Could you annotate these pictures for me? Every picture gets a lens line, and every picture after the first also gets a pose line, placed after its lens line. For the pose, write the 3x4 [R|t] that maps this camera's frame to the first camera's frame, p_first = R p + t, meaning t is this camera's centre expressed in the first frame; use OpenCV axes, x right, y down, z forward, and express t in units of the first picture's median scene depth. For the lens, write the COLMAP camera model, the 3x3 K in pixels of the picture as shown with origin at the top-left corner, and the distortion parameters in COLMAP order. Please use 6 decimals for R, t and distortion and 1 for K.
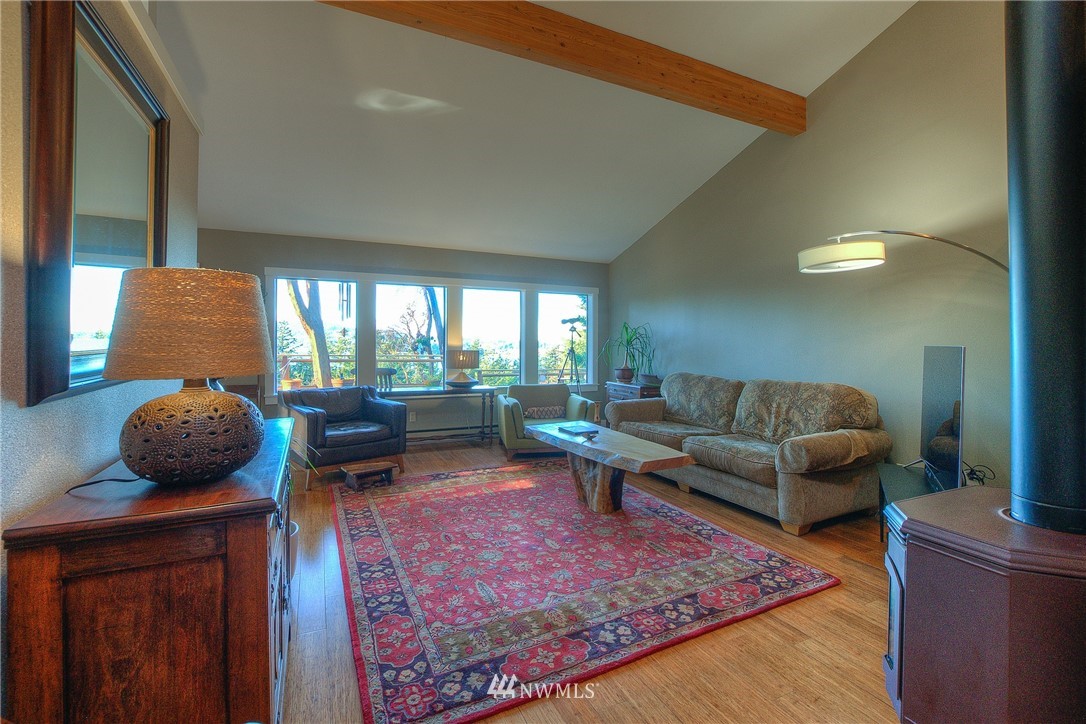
lens RADIAL K [[481.8, 0, 548.5], [0, 481.8, 340.8], [0, 0, 1]] dist [-0.021590, 0.005258]
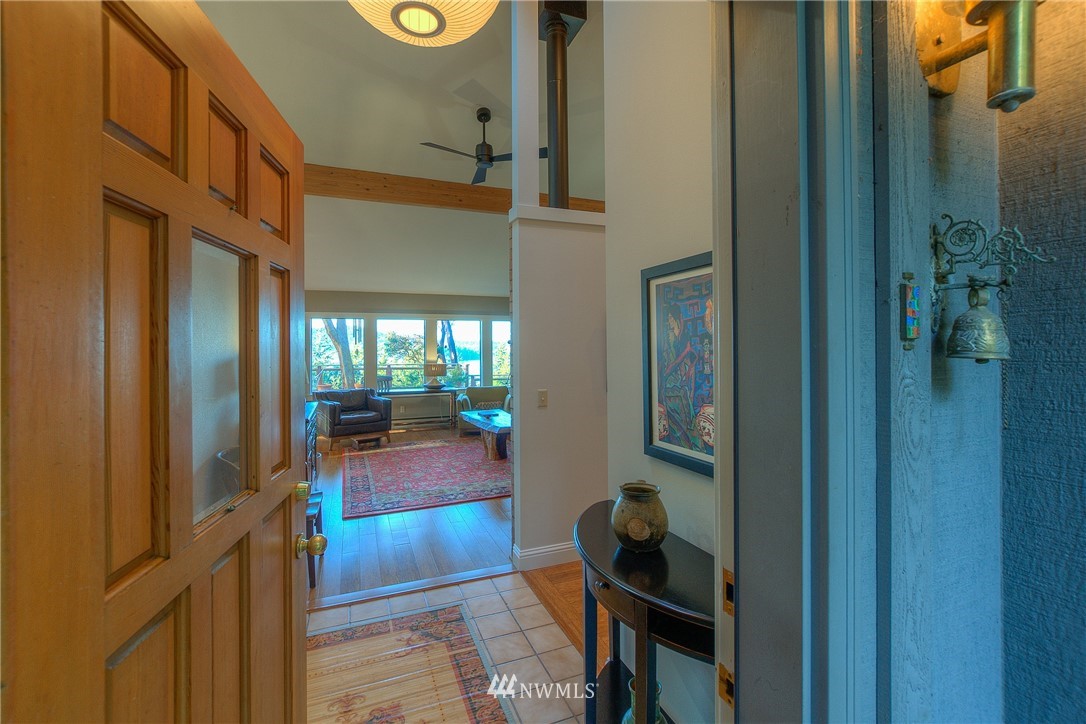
lens RADIAL K [[481.8, 0, 548.3], [0, 481.8, 338.1], [0, 0, 1]] dist [-0.021590, 0.005258]
pose [[0.997976, -0.014772, -0.061853, 0.477120], [0.014148, 0.999845, -0.010511, -0.070050], [0.061999, 0.009614, 0.998030, -0.818443]]
